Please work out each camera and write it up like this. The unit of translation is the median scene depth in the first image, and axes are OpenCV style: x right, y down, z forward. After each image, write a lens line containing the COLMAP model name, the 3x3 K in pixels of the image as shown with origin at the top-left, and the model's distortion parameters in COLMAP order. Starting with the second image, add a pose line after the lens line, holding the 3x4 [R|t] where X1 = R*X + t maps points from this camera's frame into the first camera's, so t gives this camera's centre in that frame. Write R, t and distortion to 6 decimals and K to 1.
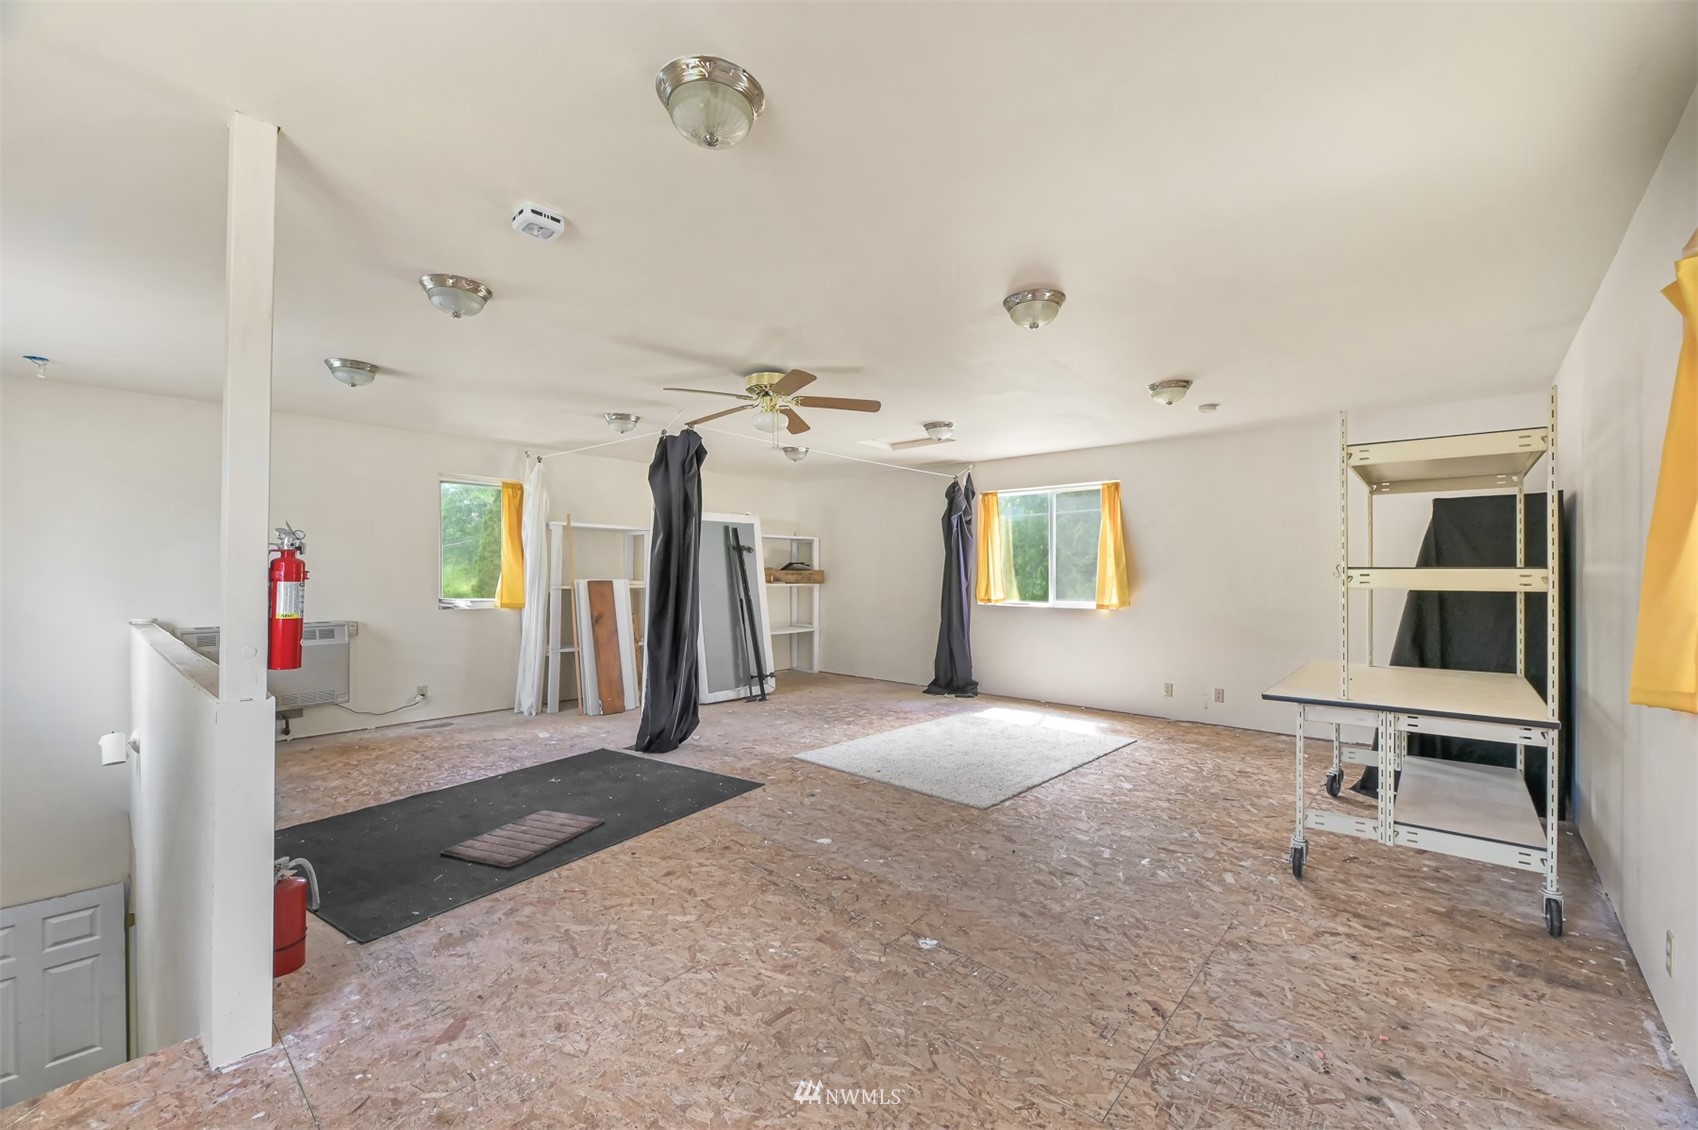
lens RADIAL K [[677.0, 0, 844.2], [0, 677.0, 569.3], [0, 0, 1]] dist [0.014095, -0.000914]
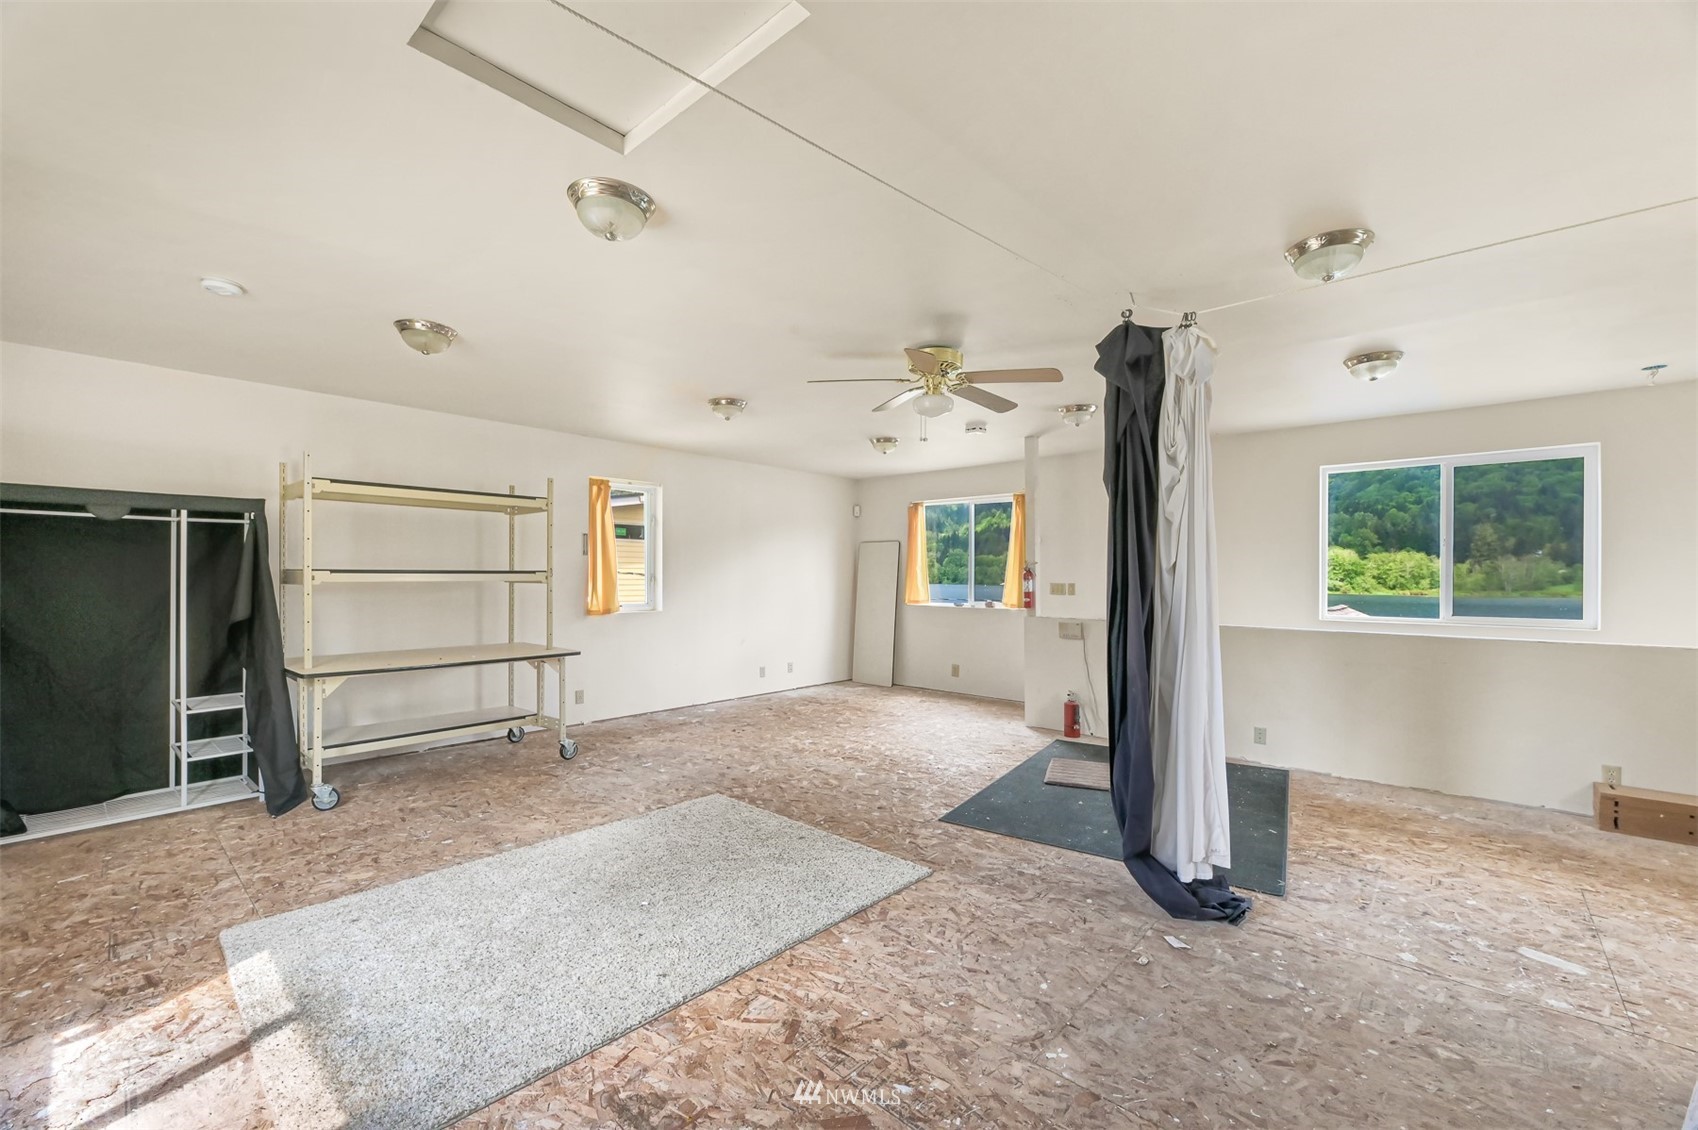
lens RADIAL K [[677.0, 0, 853.2], [0, 677.0, 569.9], [0, 0, 1]] dist [0.014095, -0.000914]
pose [[-0.999840, -0.007228, -0.016359, 0.009962], [-0.007024, 0.999898, -0.012463, 0.008435], [0.016447, -0.012346, -0.999789, 2.147650]]
